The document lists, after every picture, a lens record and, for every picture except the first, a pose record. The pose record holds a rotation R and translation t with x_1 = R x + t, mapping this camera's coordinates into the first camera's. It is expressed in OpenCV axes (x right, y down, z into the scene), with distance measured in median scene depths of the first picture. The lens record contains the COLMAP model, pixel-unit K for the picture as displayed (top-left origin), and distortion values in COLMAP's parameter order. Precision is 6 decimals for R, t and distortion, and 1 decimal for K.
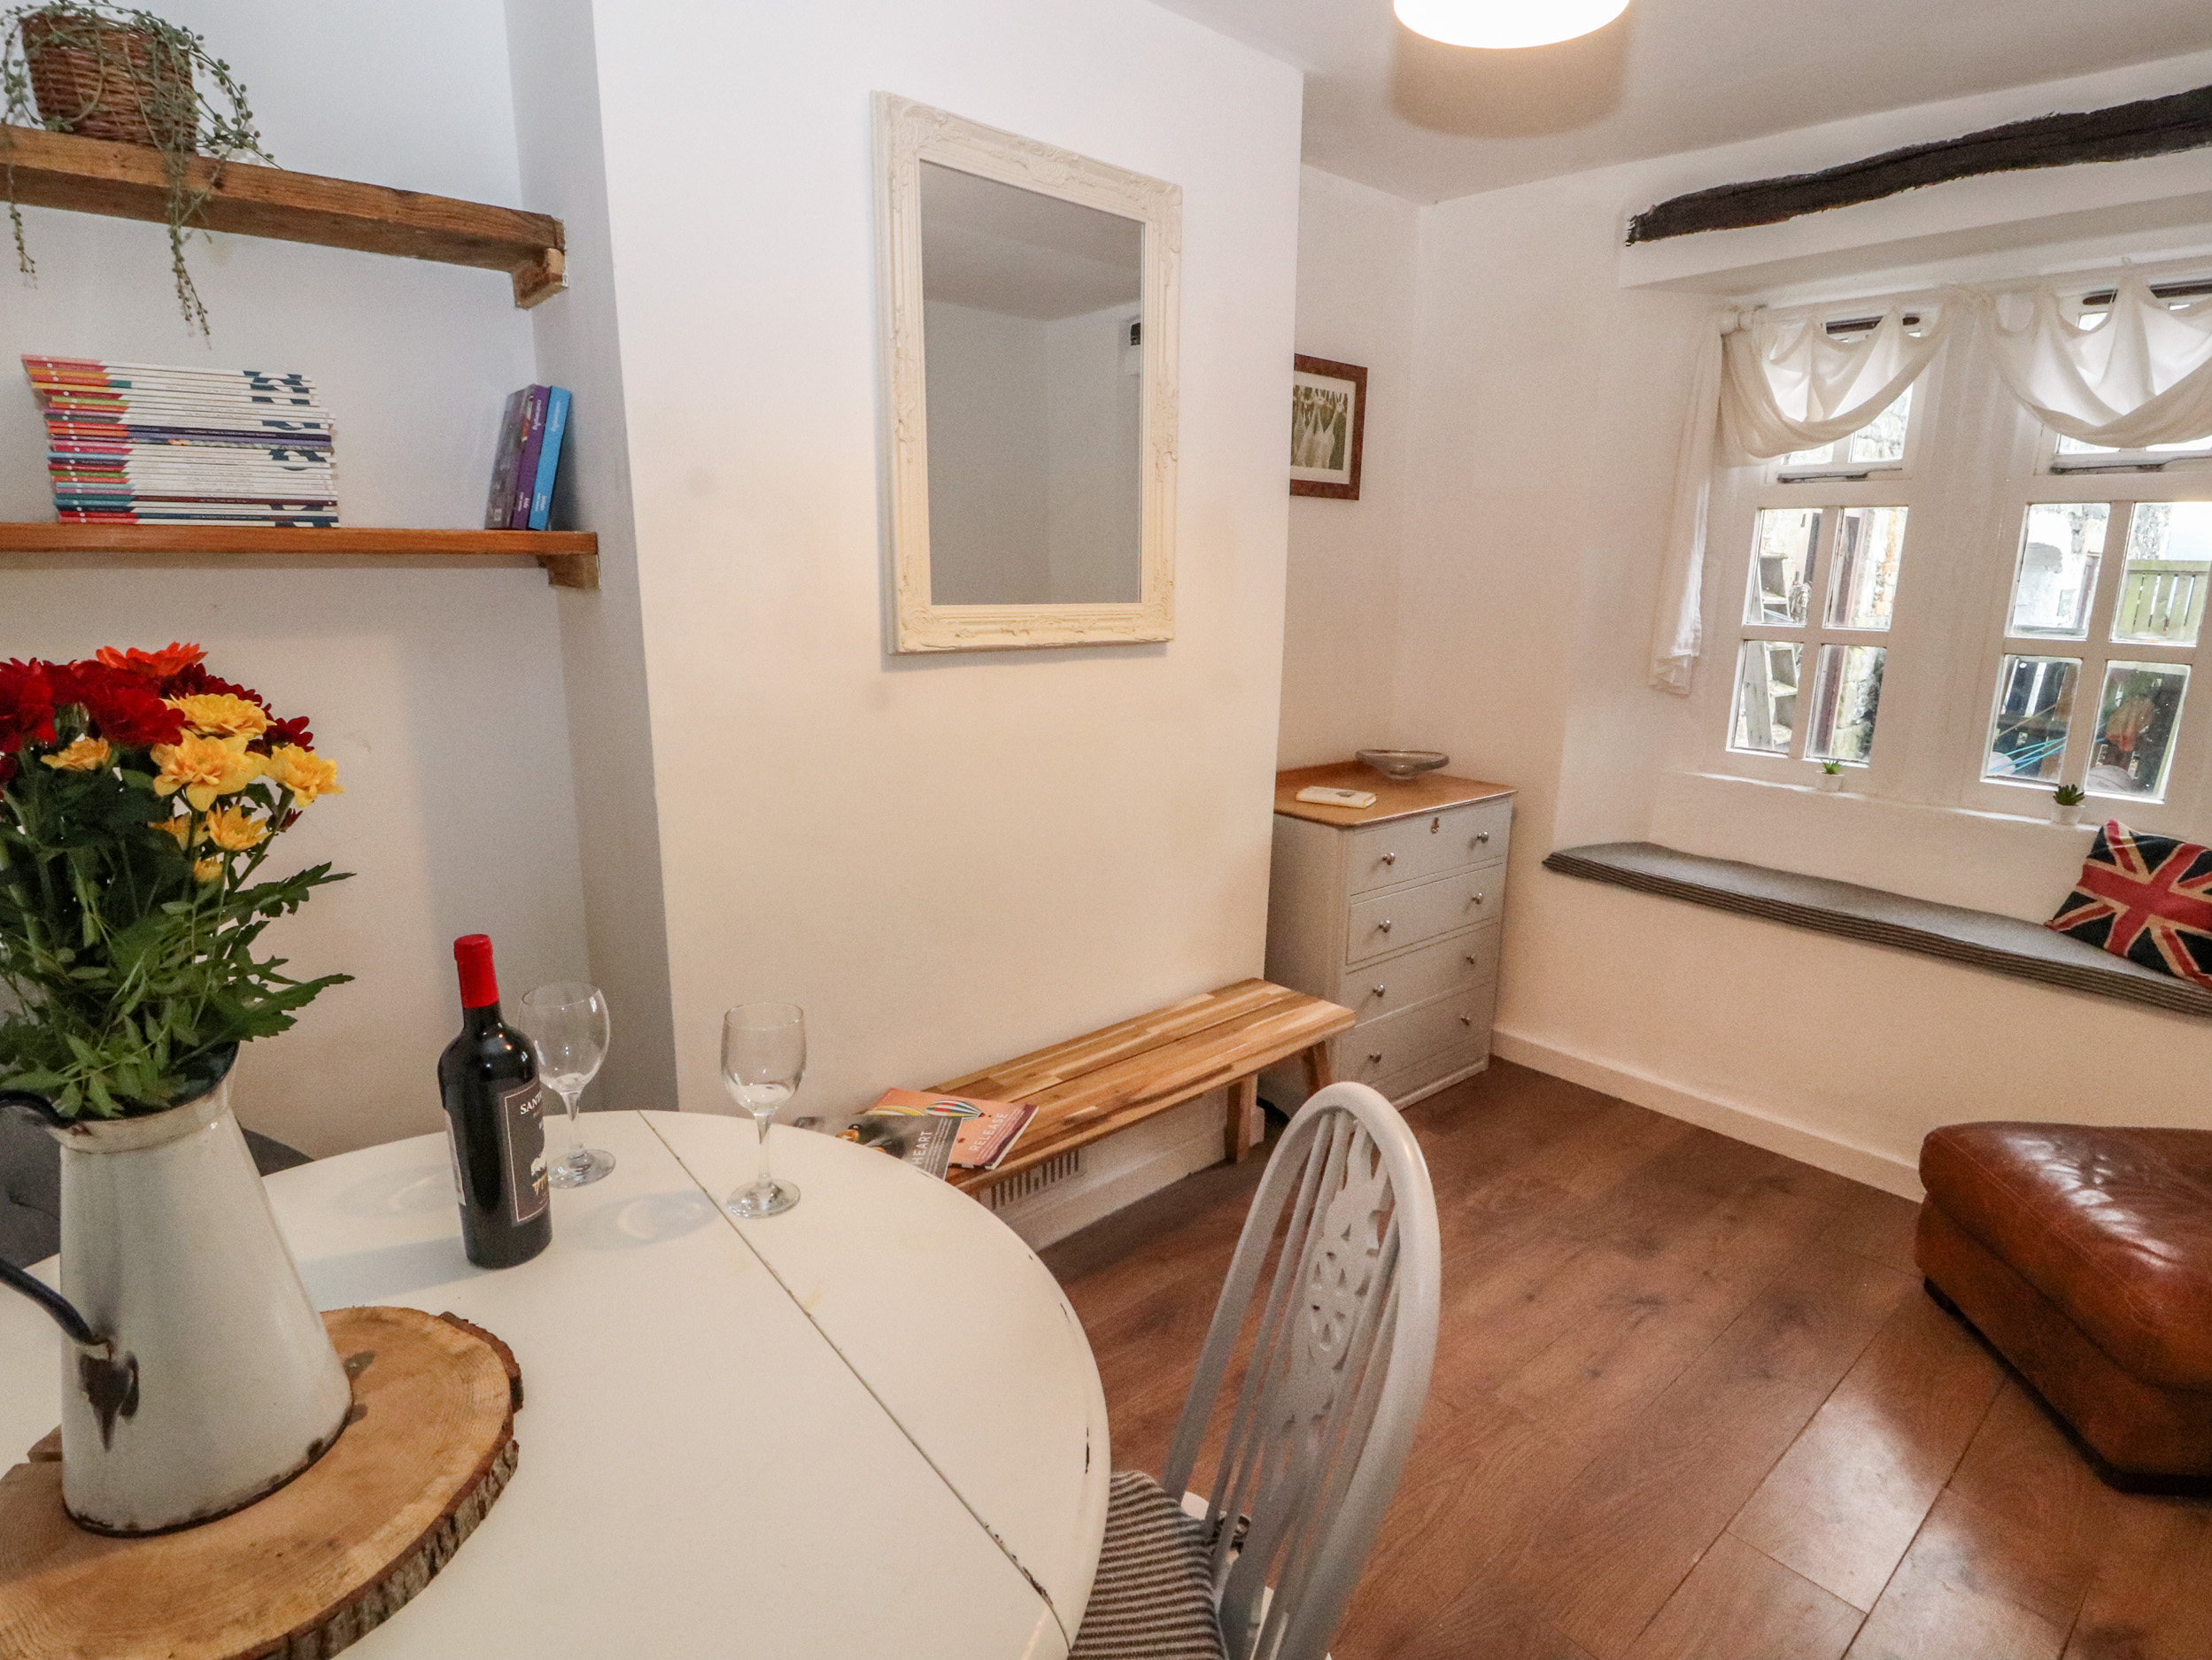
lens RADIAL K [[1177.2, 0, 1112.4], [0, 1177.2, 836.7], [0, 0, 1]] dist [-0.014675, -0.003874]
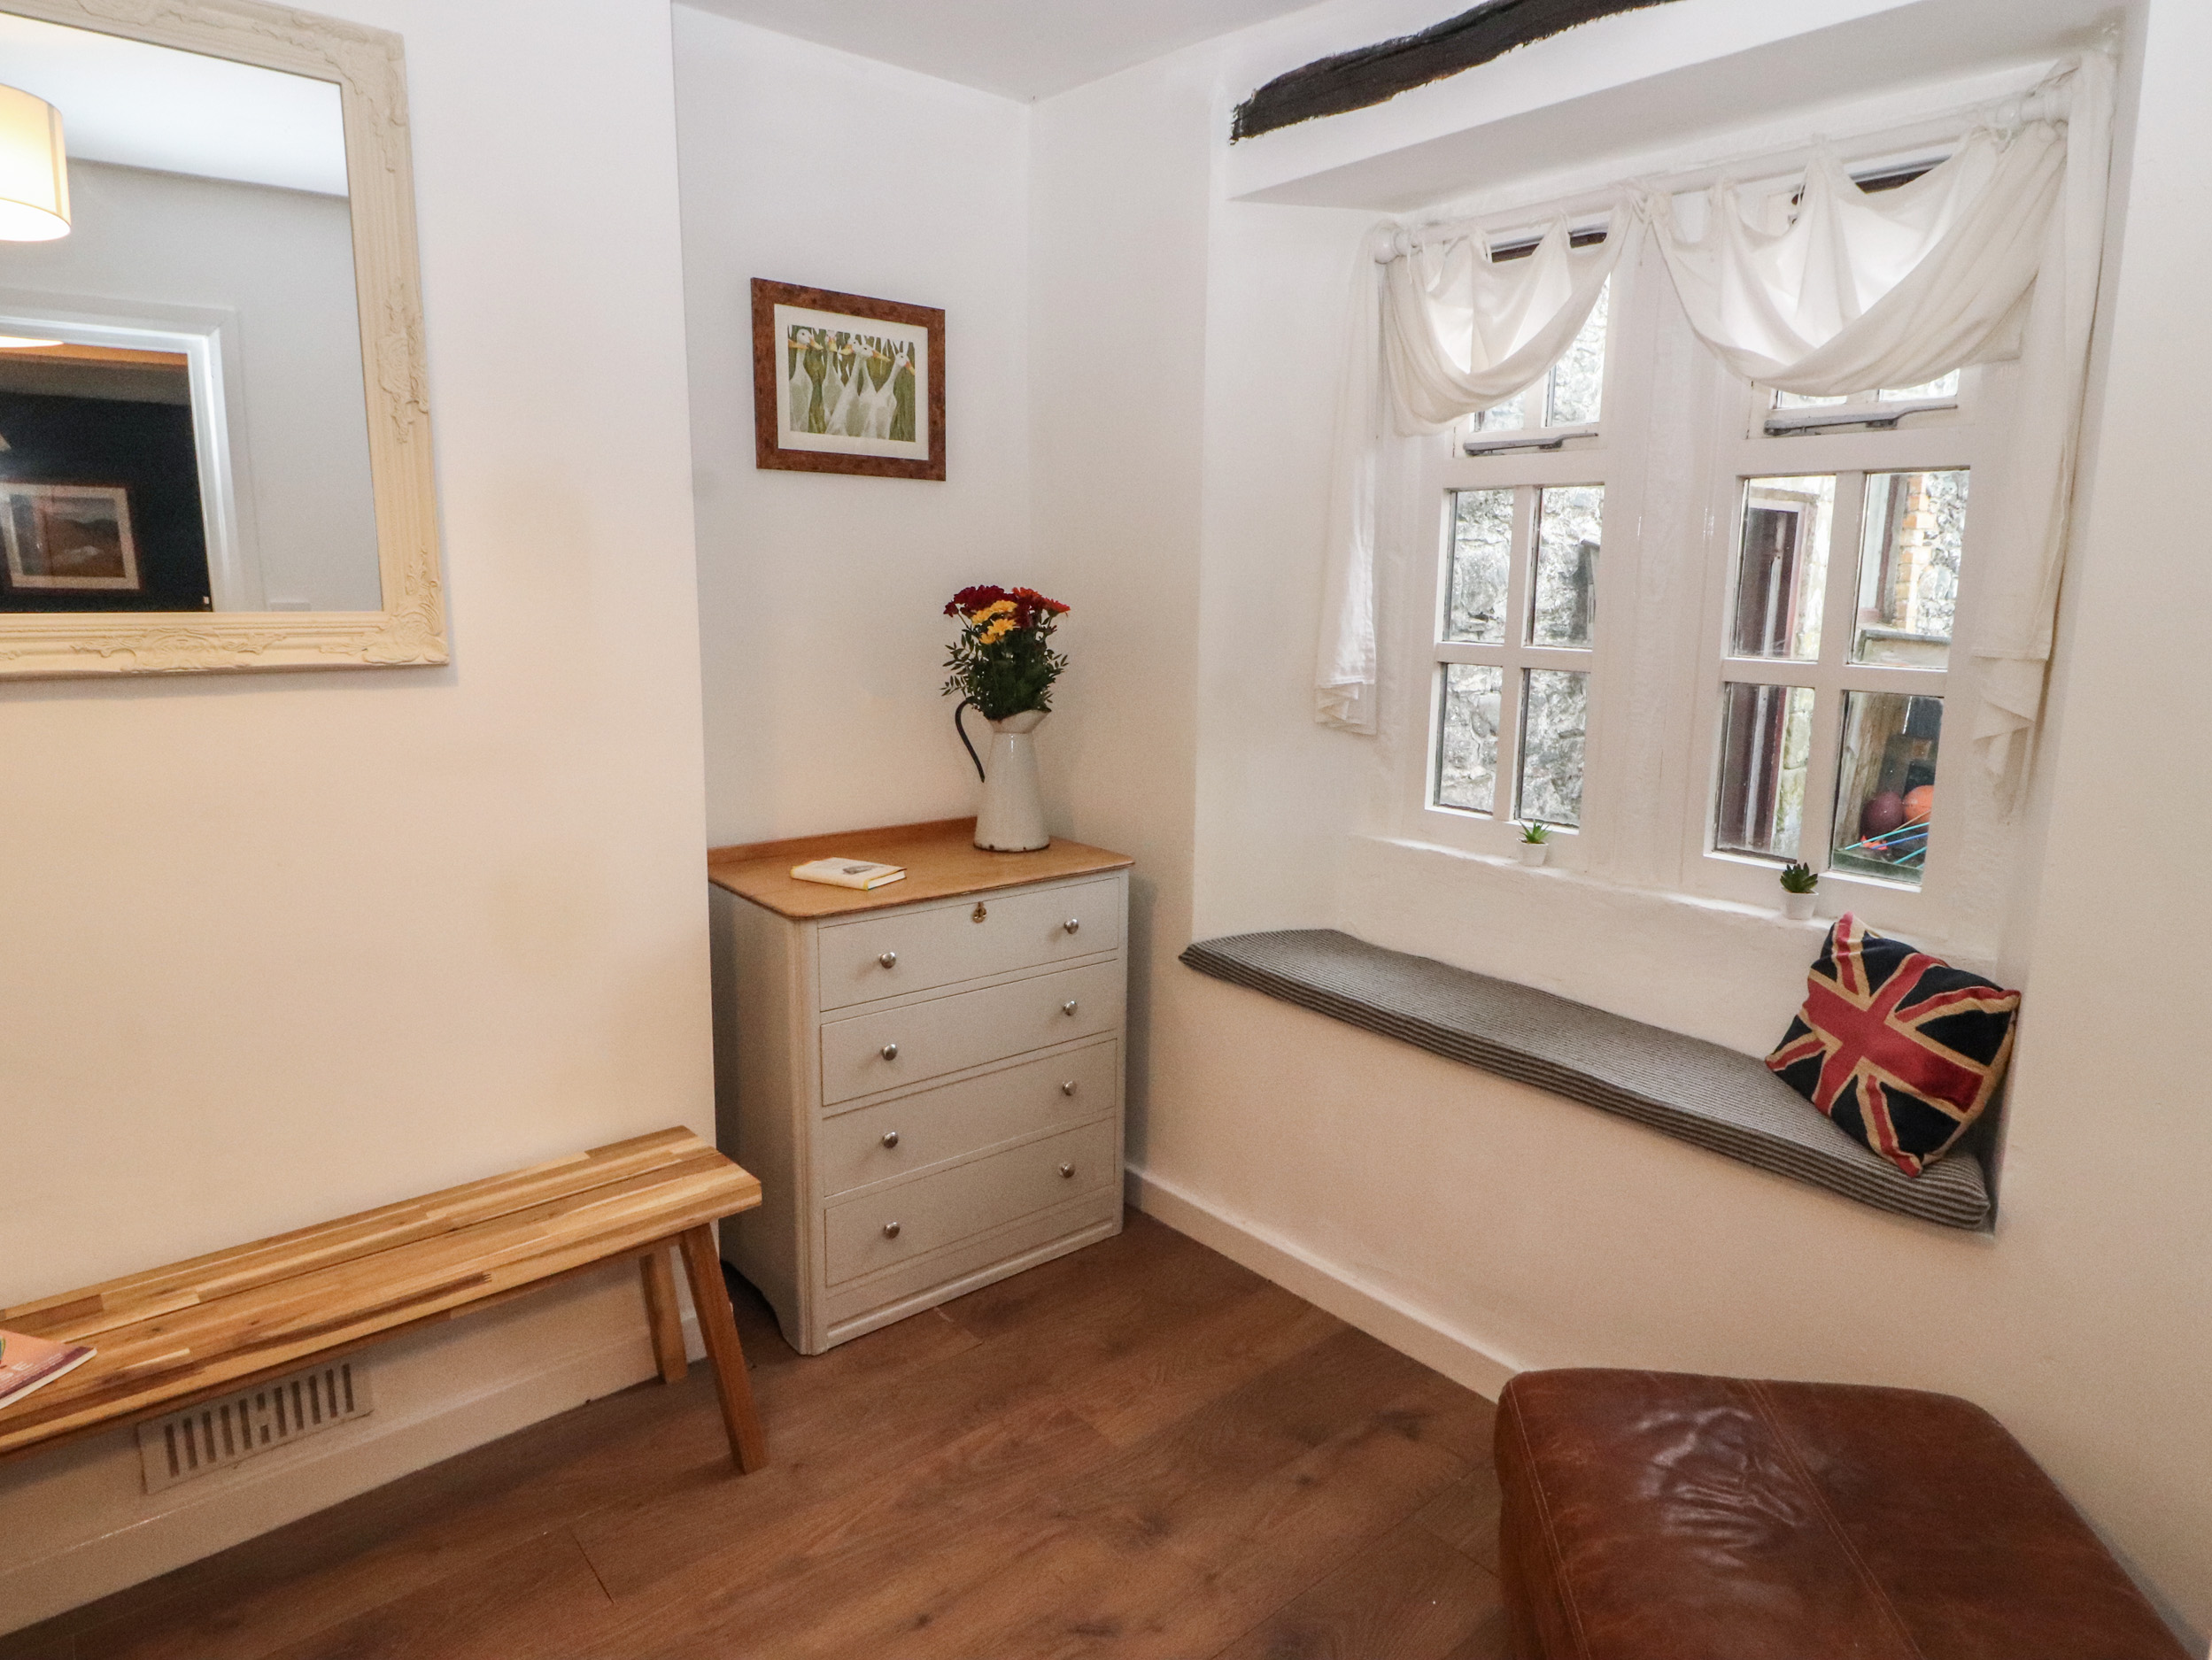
lens RADIAL K [[1349.9, 0, 1099.1], [0, 1349.9, 817.7], [0, 0, 1]] dist [-0.006876, -0.003912]
pose [[0.999993, 0.003268, -0.001926, 0.392325], [-0.003356, 0.998850, -0.047834, -0.031963], [0.001768, 0.047840, 0.998853, 0.166412]]
